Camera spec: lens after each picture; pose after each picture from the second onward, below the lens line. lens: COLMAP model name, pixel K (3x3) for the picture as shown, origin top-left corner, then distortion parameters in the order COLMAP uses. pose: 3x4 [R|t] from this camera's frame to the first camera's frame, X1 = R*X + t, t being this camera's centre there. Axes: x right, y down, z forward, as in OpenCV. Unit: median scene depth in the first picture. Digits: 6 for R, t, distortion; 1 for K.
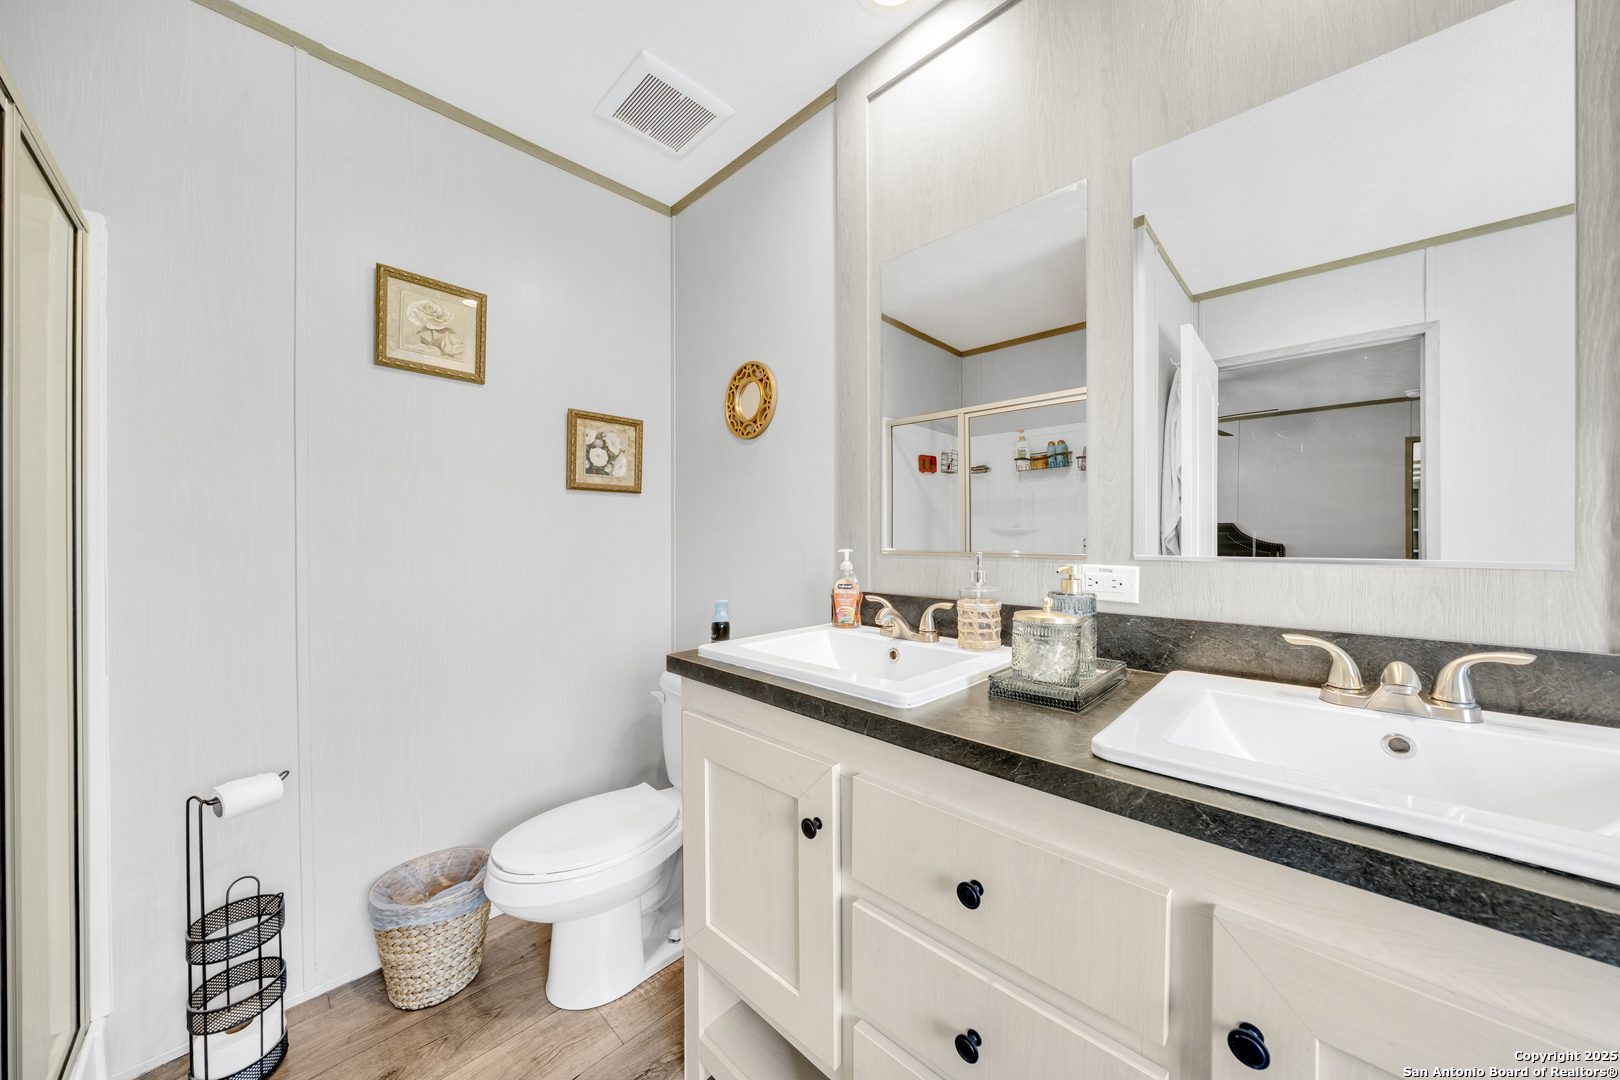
lens RADIAL K [[552.0, 0, 816.1], [0, 552.0, 542.5], [0, 0, 1]] dist [-0.009618, 0.000206]
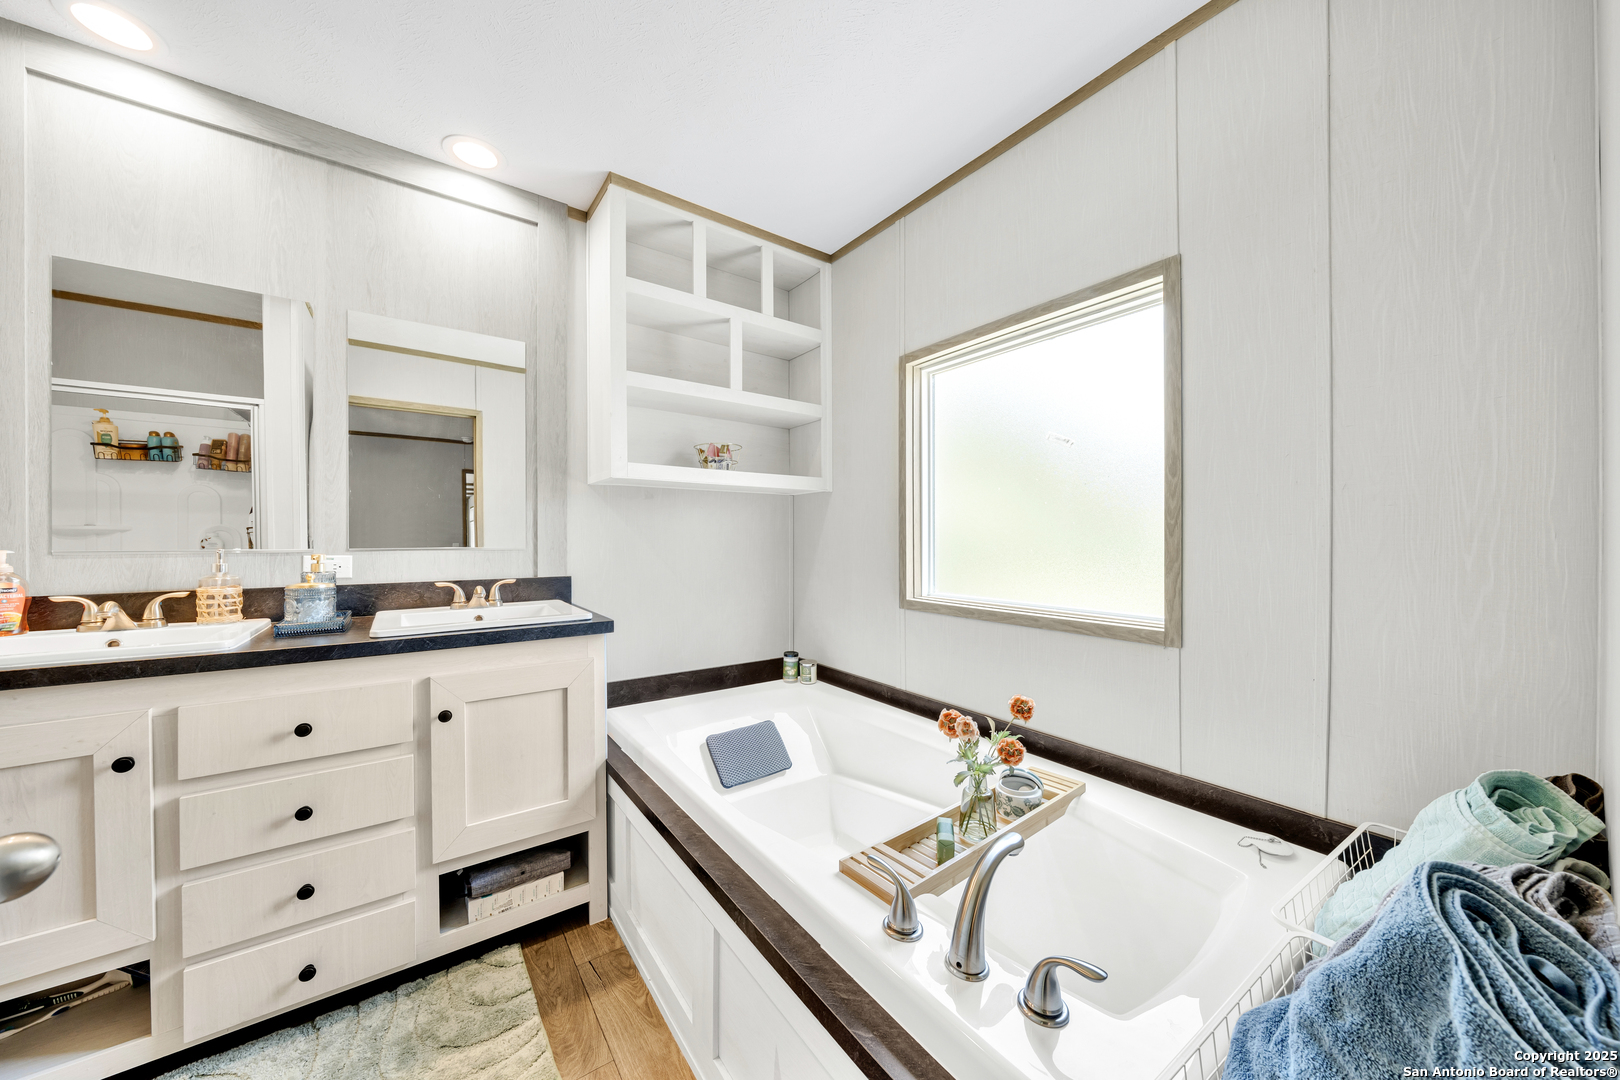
lens RADIAL K [[552.0, 0, 802.9], [0, 552.0, 544.0], [0, 0, 1]] dist [-0.009618, 0.000206]
pose [[0.187499, -0.007634, 0.982235, -0.700056], [0.006913, 0.999955, 0.006452, 0.005630], [-0.982240, 0.005580, 0.187543, -0.582011]]
